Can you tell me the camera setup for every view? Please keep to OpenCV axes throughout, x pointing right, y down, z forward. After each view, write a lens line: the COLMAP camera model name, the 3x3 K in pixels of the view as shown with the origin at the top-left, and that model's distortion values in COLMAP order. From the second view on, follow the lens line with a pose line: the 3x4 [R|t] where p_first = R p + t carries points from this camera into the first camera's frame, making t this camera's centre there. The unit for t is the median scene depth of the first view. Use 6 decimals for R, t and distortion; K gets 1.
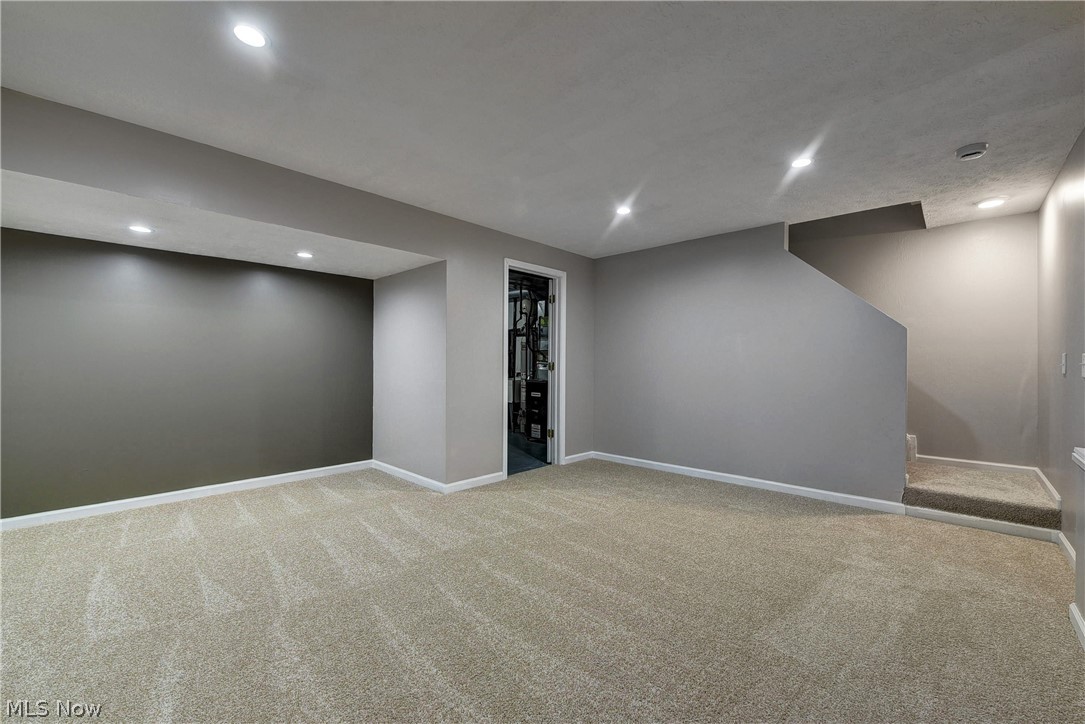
lens RADIAL K [[434.6, 0, 541.6], [0, 434.6, 362.3], [0, 0, 1]] dist [-0.008481, -0.001394]
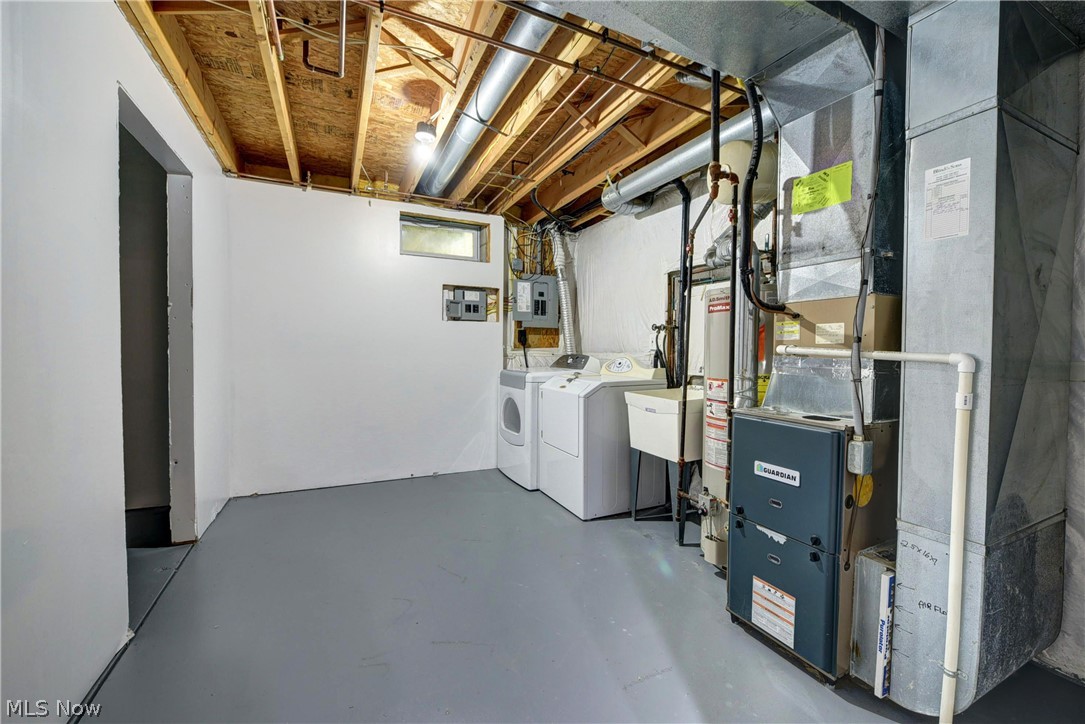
lens RADIAL K [[434.6, 0, 541.5], [0, 434.6, 360.2], [0, 0, 1]] dist [-0.008481, -0.001394]
pose [[0.934477, 0.013647, -0.355761, -0.050857], [-0.003564, 0.999574, 0.028984, 0.000155], [0.356005, -0.025817, 0.934127, 0.682836]]
